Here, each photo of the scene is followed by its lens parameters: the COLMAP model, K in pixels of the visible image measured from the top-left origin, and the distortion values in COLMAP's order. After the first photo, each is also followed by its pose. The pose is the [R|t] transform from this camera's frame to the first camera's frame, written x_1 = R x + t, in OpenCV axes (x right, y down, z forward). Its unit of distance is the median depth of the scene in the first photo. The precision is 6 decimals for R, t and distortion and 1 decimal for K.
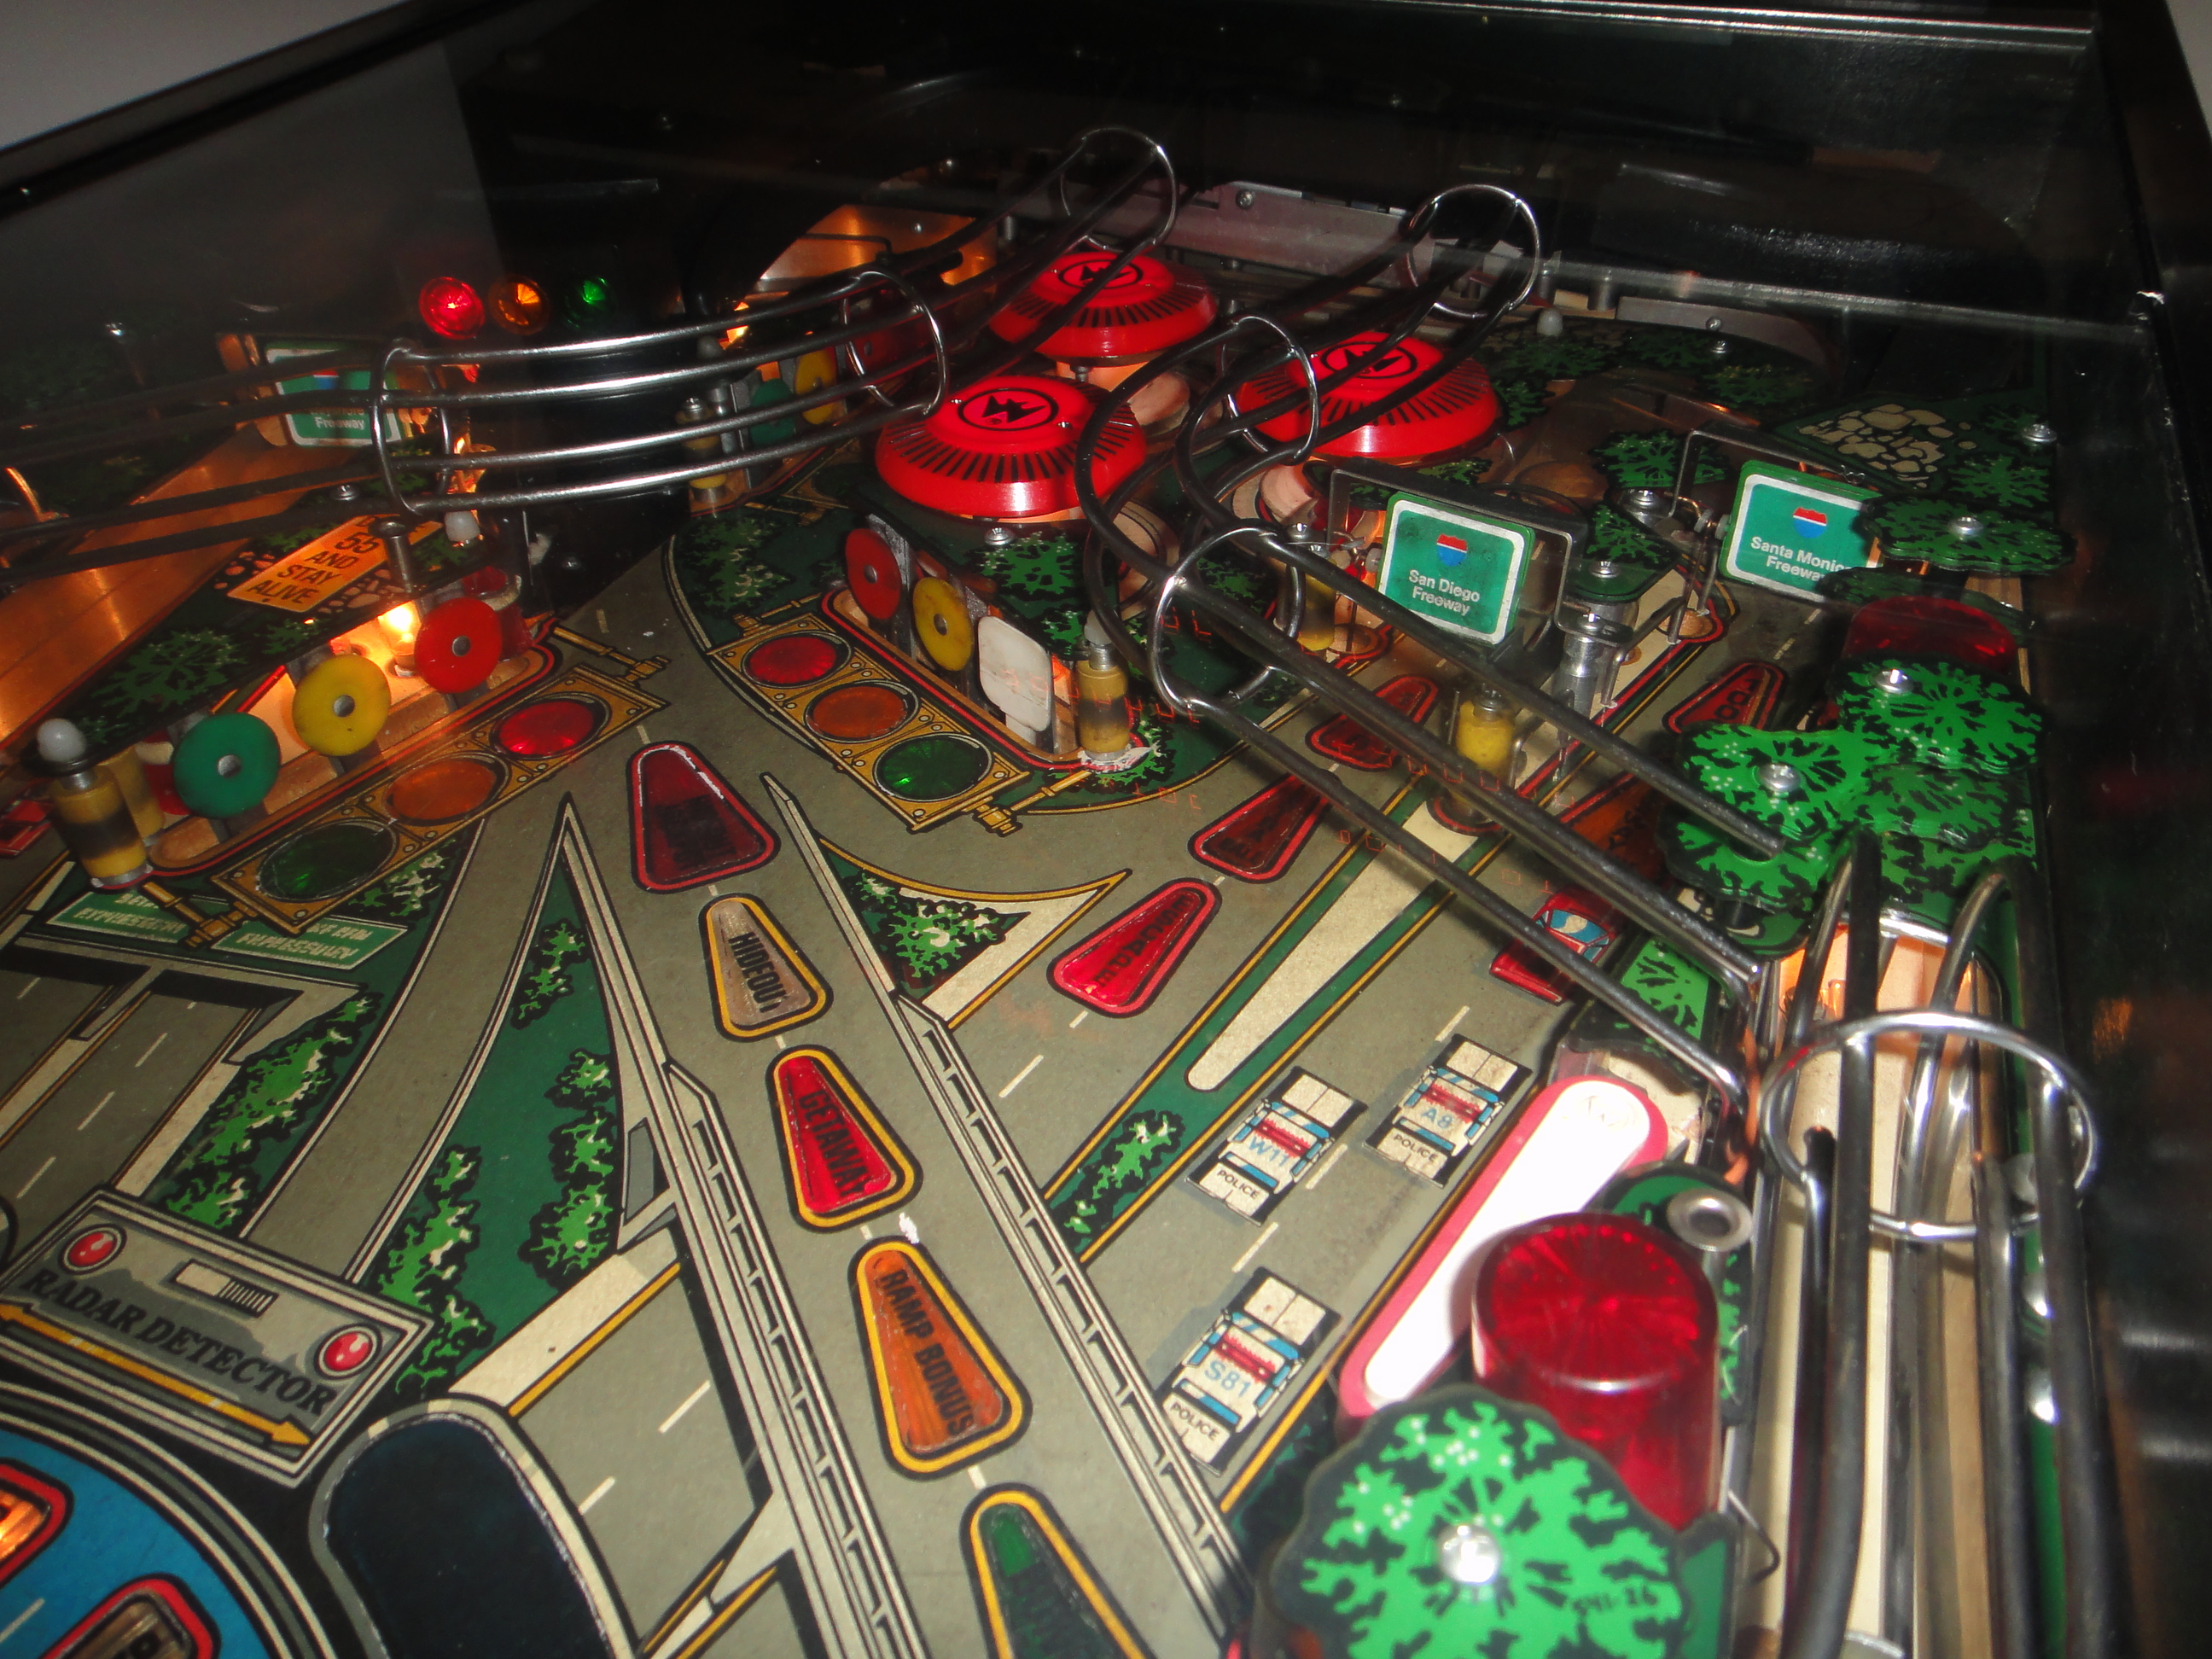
lens RADIAL K [[1599.2, 0, 1105.7], [0, 1599.2, 824.1], [0, 0, 1]] dist [0.003208, 0.002016]
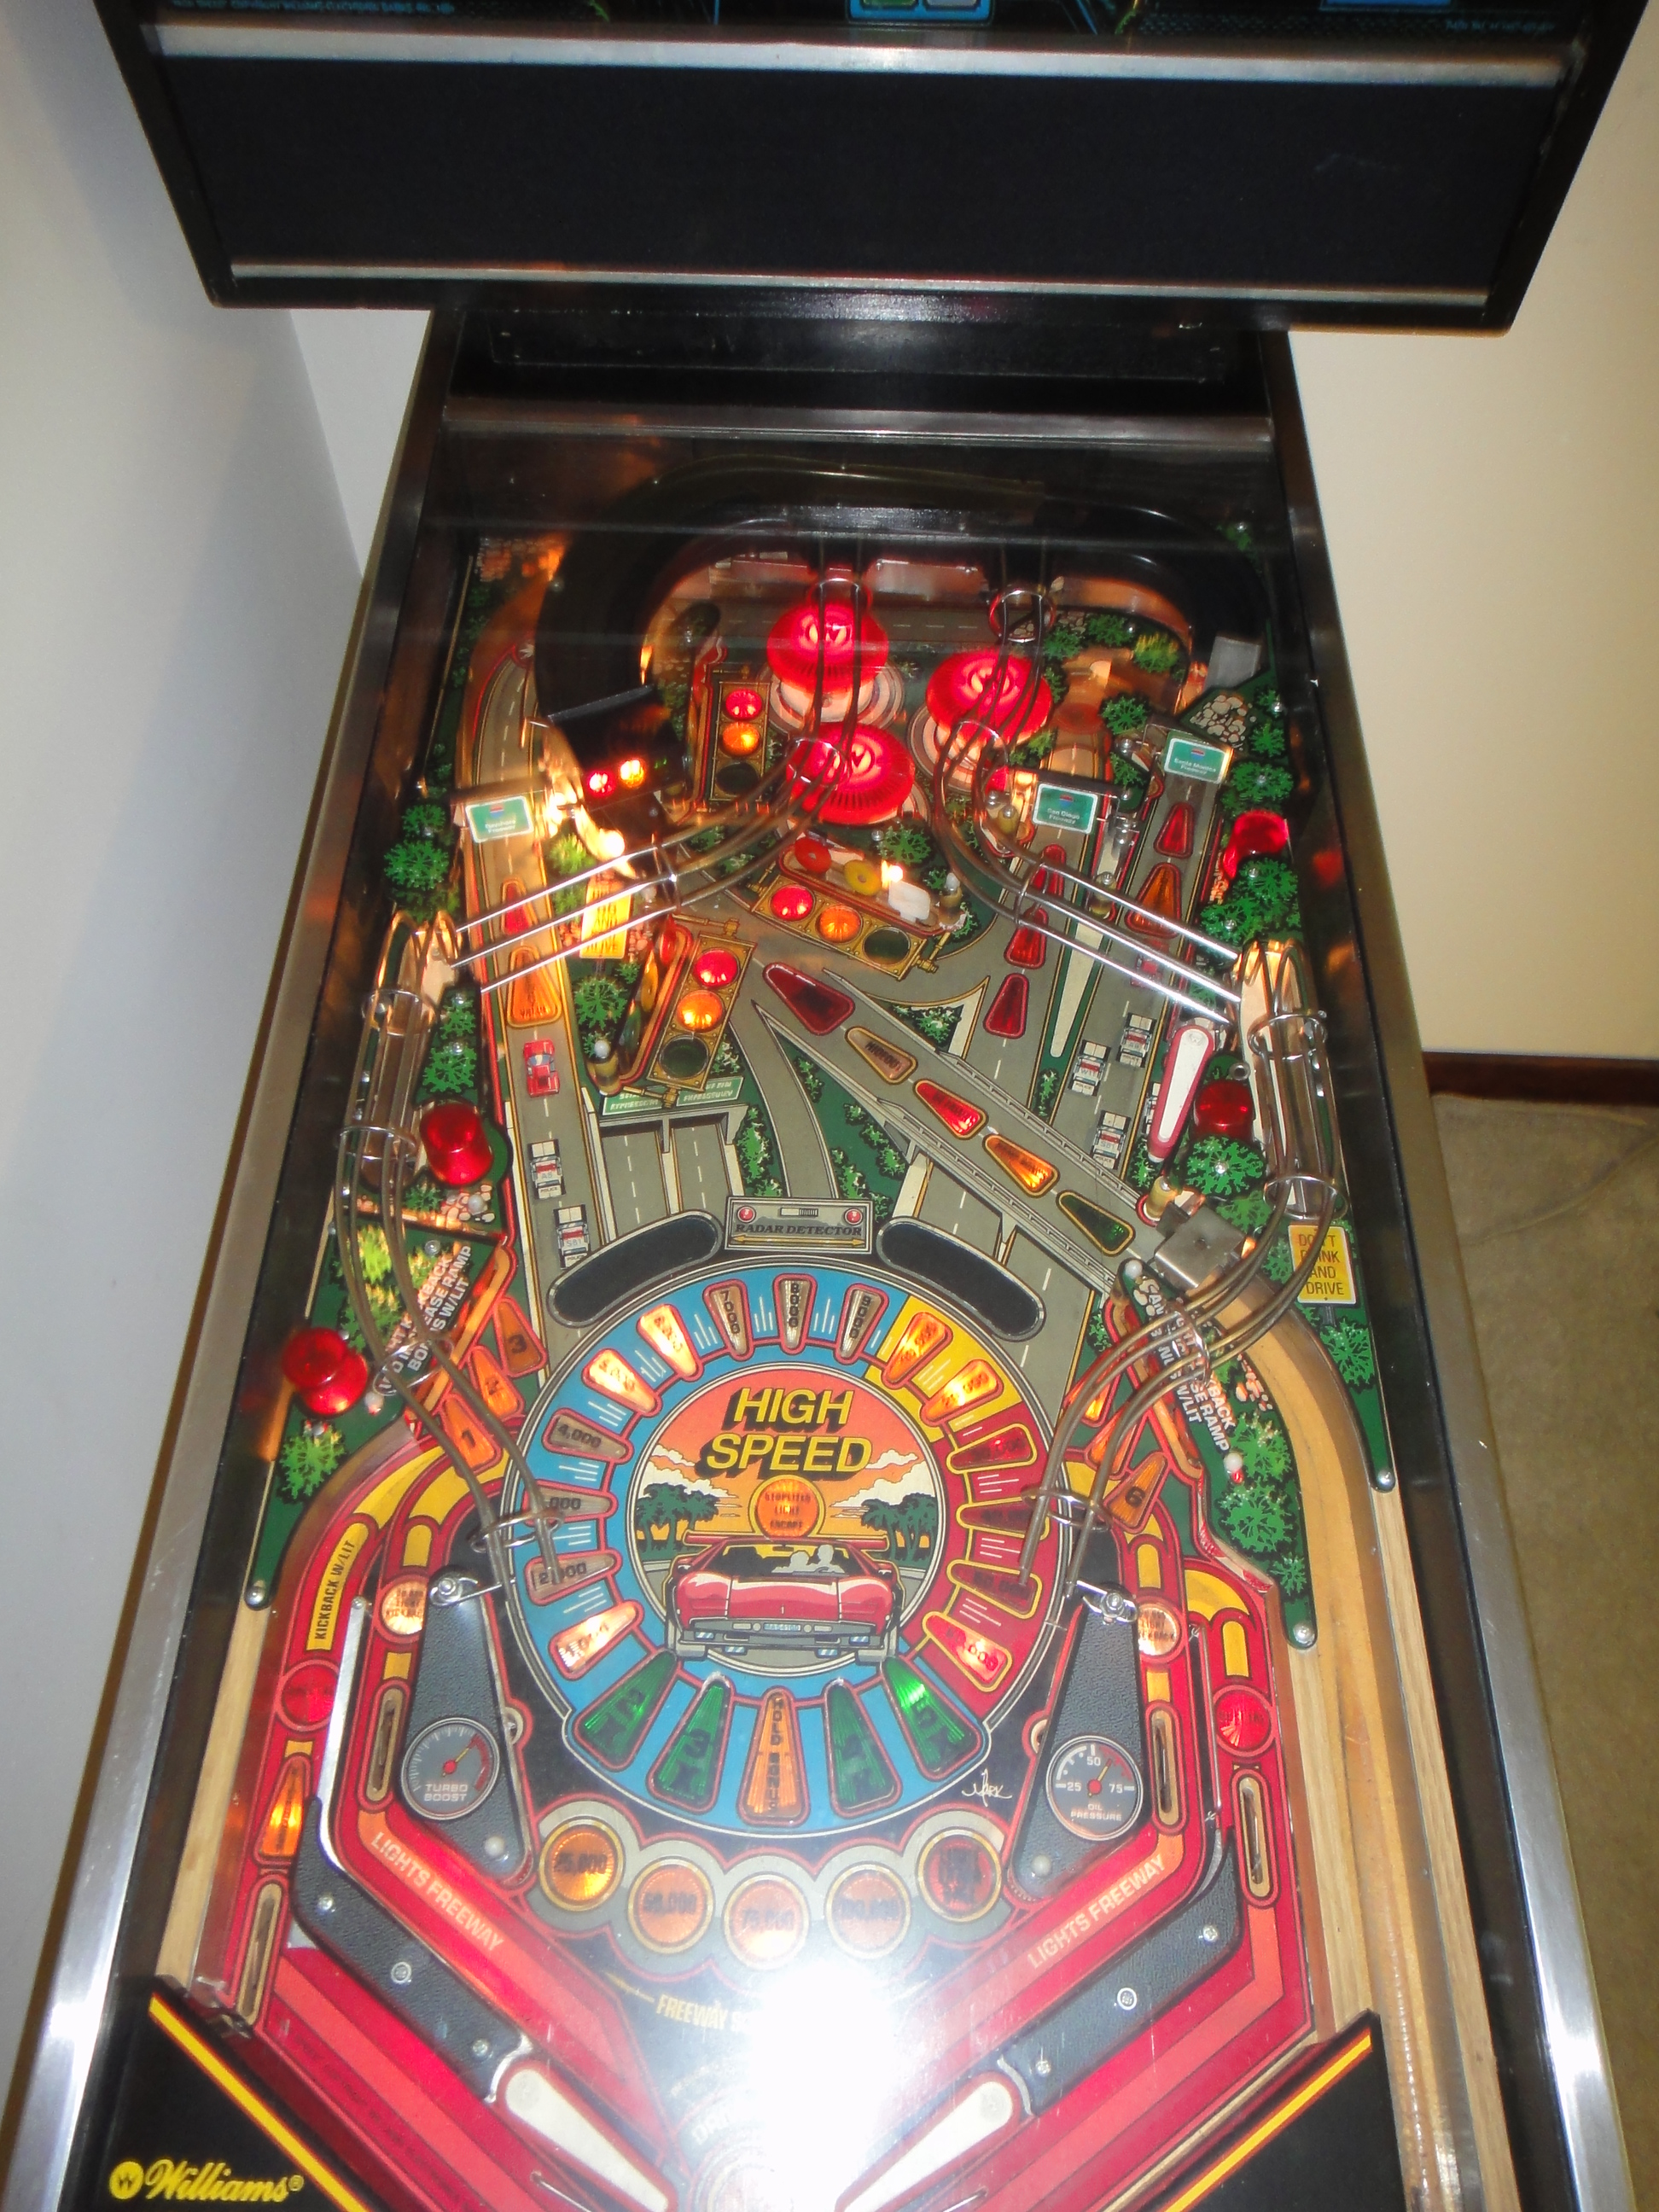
lens RADIAL K [[1640.1, 0, 829.5], [0, 1640.1, 1106.0], [0, 0, 1]] dist [0.022485, -0.001239]
pose [[0.935130, -0.286219, 0.208829, -0.992991], [0.200683, 0.913631, 0.353561, -0.907735], [-0.291989, -0.288717, 0.911803, -1.663266]]
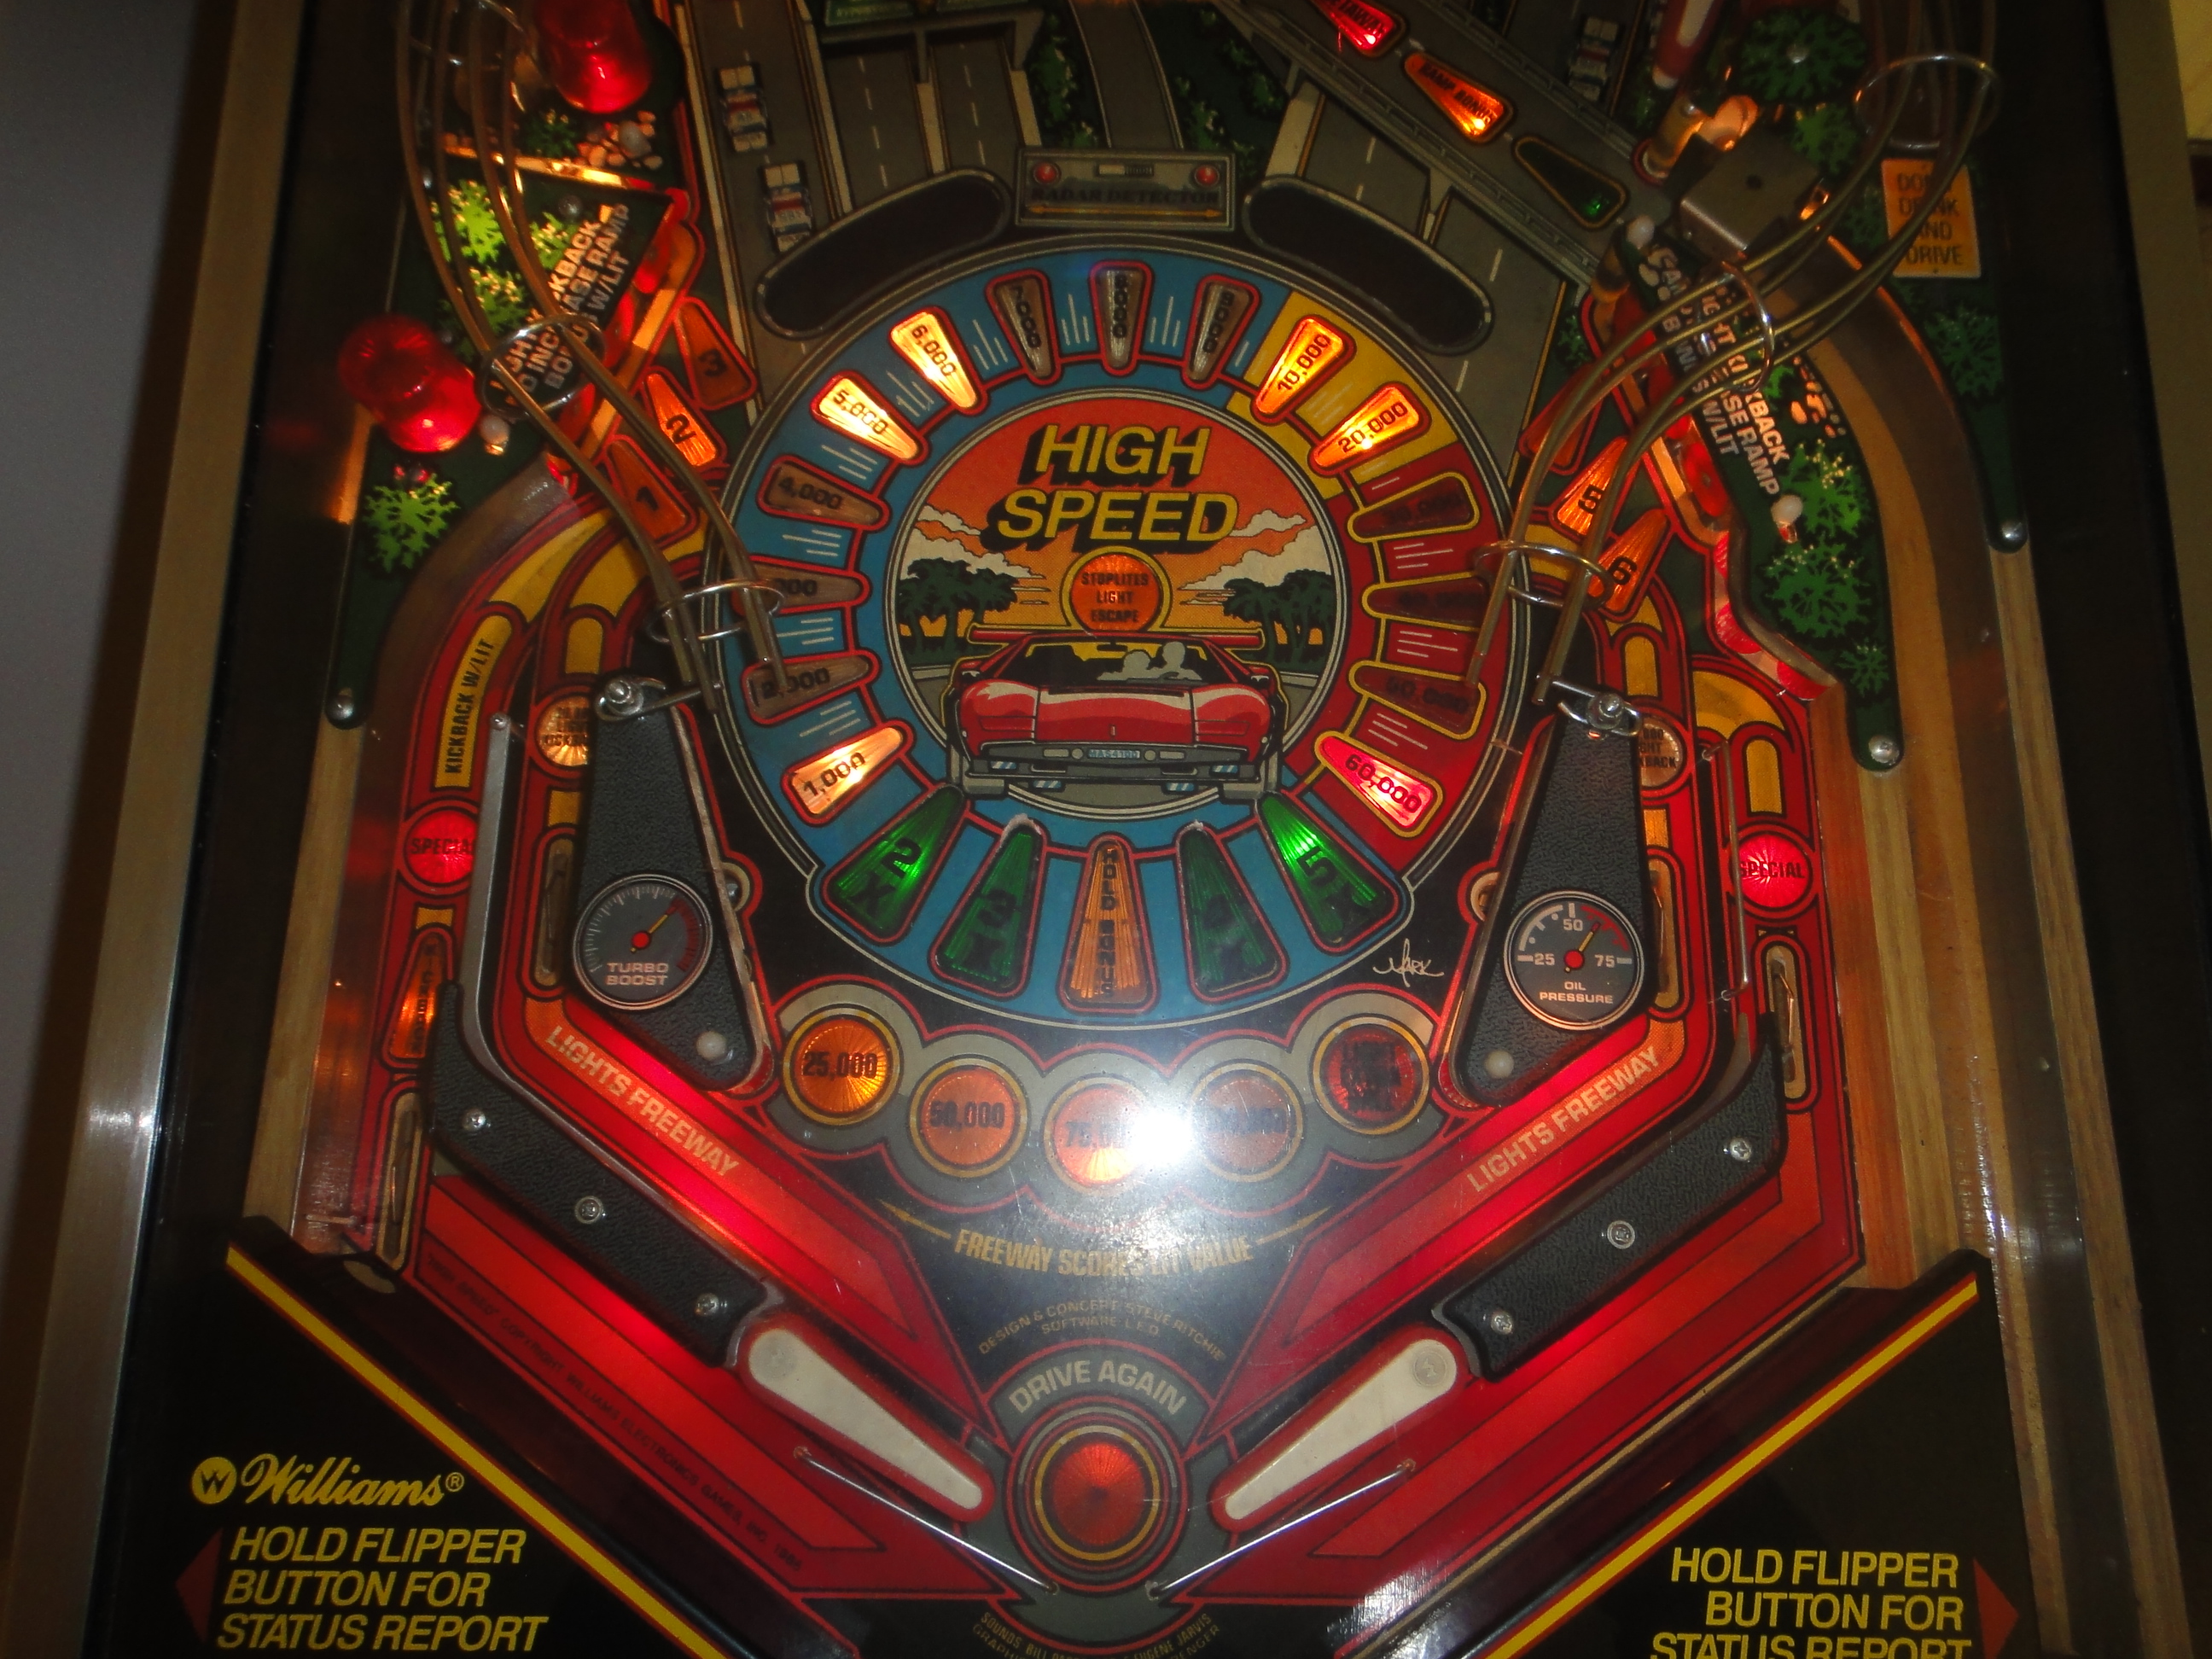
lens RADIAL K [[1640.1, 0, 1091.4], [0, 1640.1, 827.2], [0, 0, 1]] dist [0.022485, -0.001239]
pose [[0.932711, -0.341928, 0.114612, -1.013481], [0.207405, 0.768607, 0.605167, -0.316363], [-0.295016, -0.540674, 0.787805, -1.002280]]
